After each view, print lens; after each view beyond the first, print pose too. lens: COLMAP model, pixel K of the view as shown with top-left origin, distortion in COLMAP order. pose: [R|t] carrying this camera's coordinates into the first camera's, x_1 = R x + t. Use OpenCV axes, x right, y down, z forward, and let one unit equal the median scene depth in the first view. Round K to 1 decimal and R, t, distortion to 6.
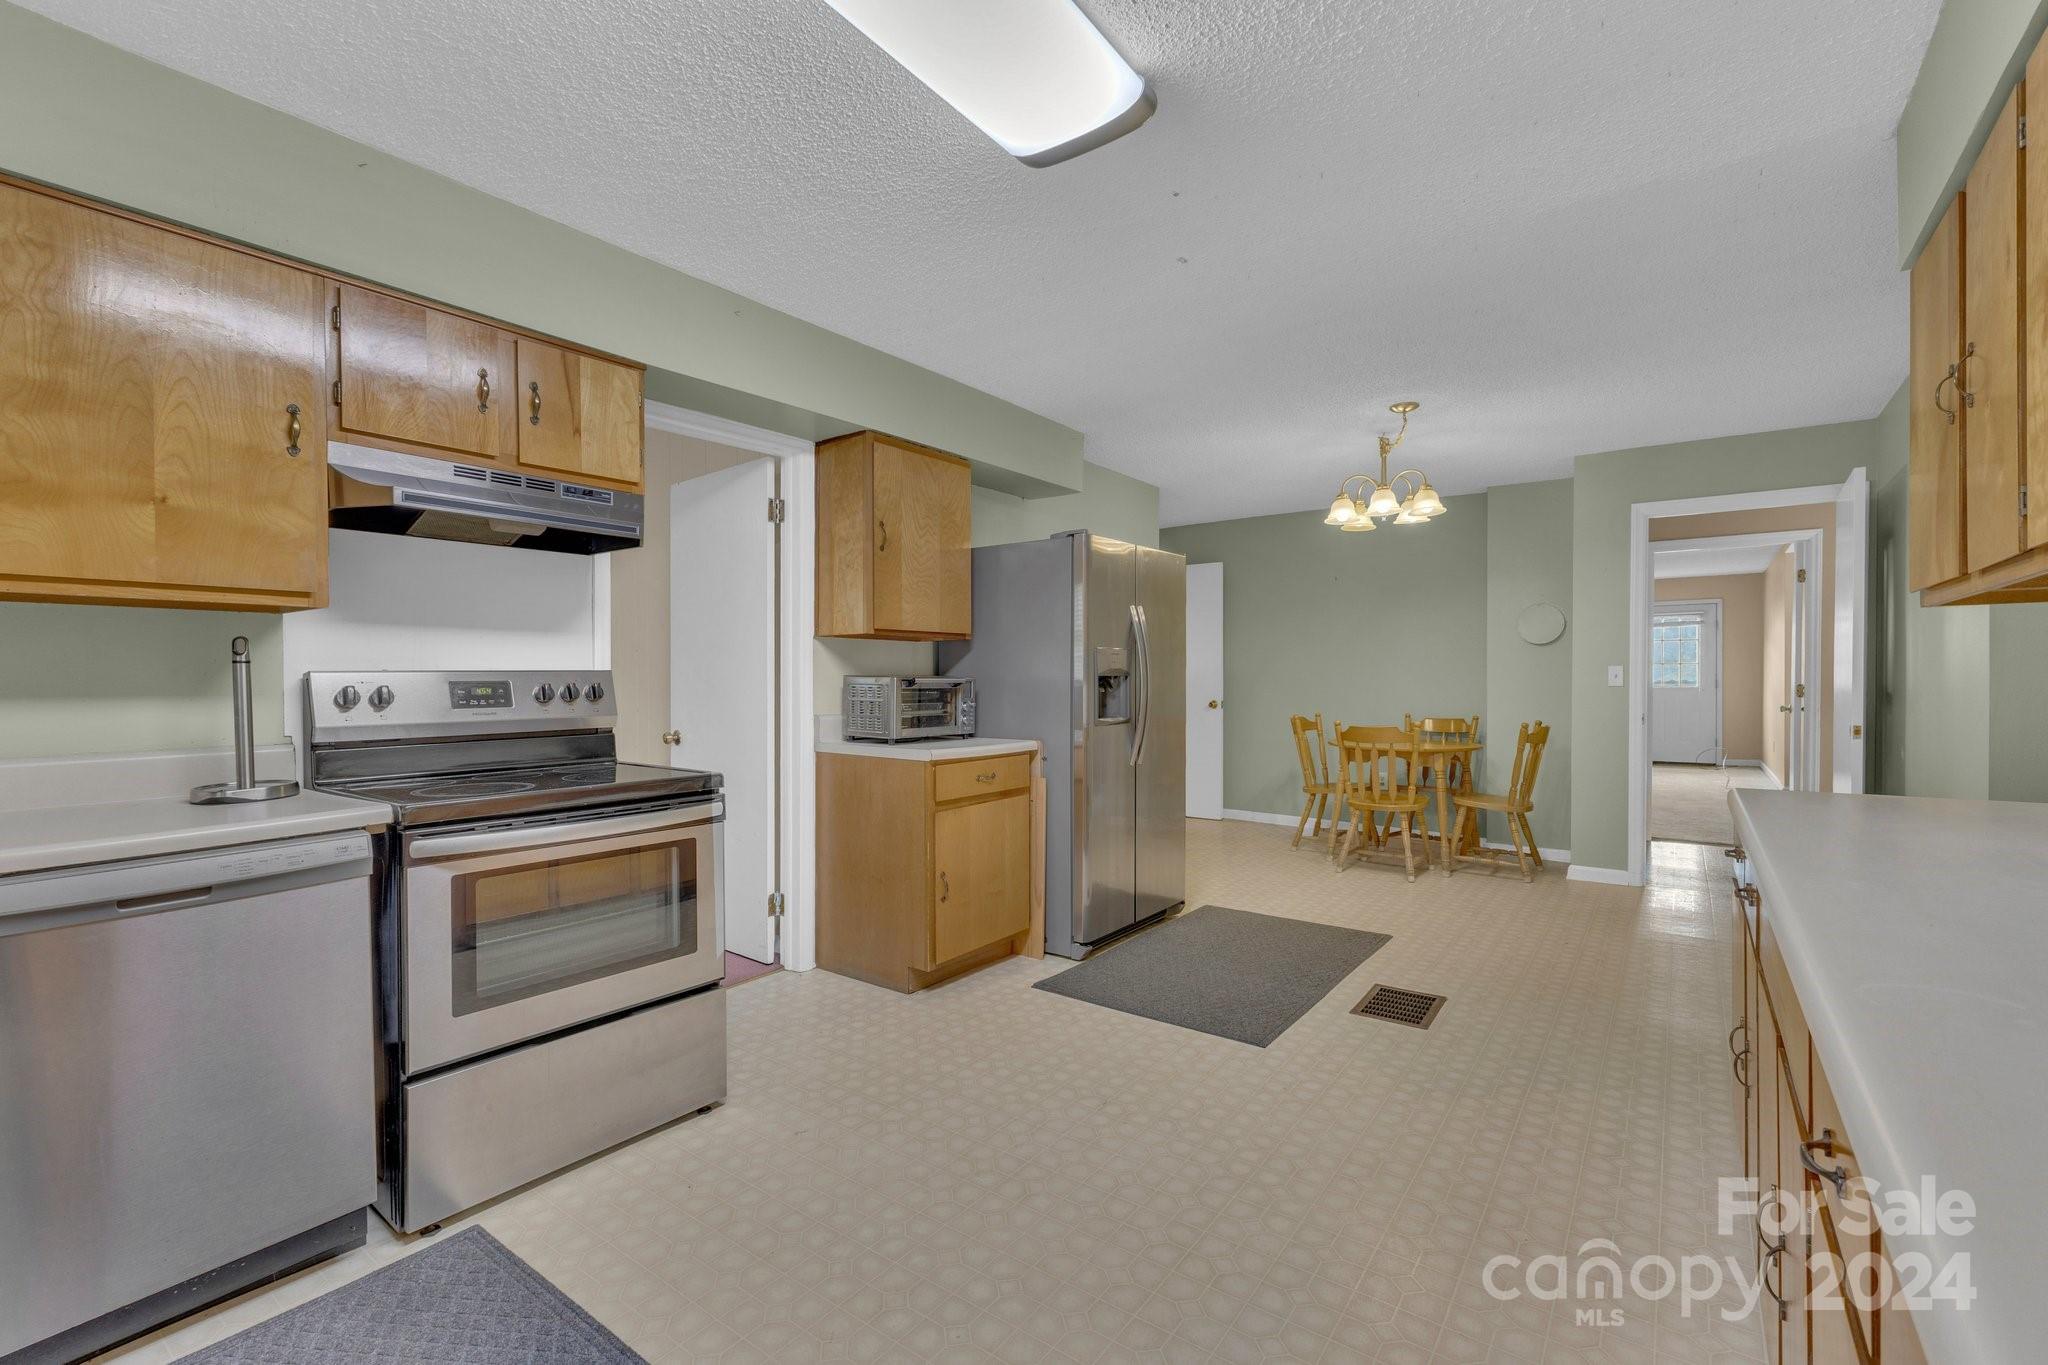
lens RADIAL K [[890.2, 0, 1023.2], [0, 890.2, 689.3], [0, 0, 1]] dist [0.006472, 0.000017]
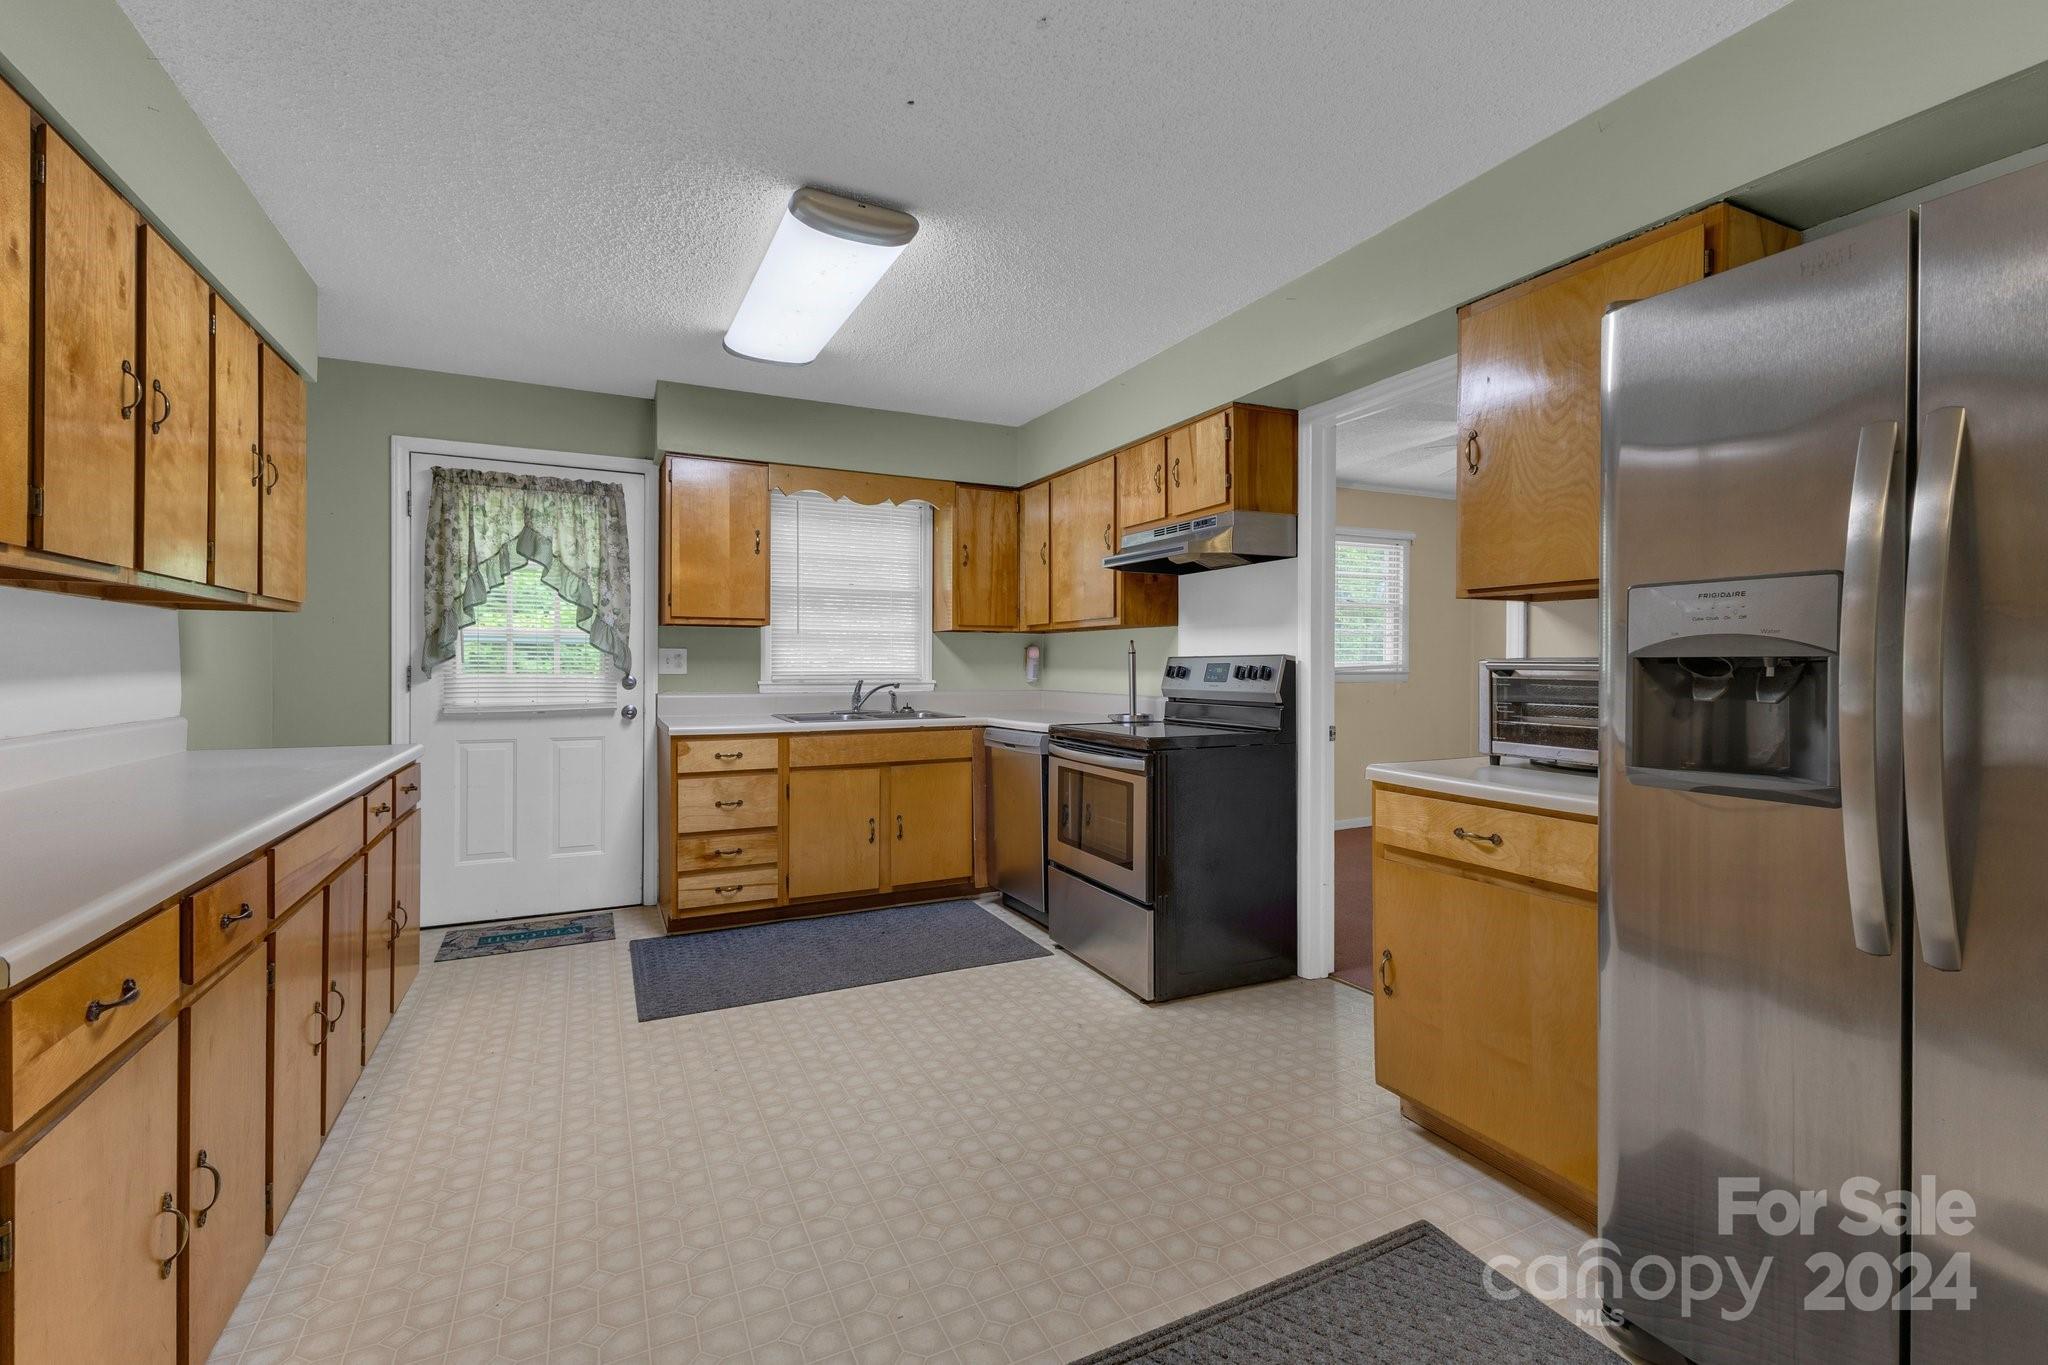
lens RADIAL K [[890.2, 0, 1025.3], [0, 890.2, 661.8], [0, 0, 1]] dist [0.006472, 0.000017]
pose [[-0.457488, 0.002361, -0.889213, 0.835518], [-0.011654, 0.999895, 0.008651, -0.019946], [0.889139, 0.014320, -0.457412, 1.401283]]
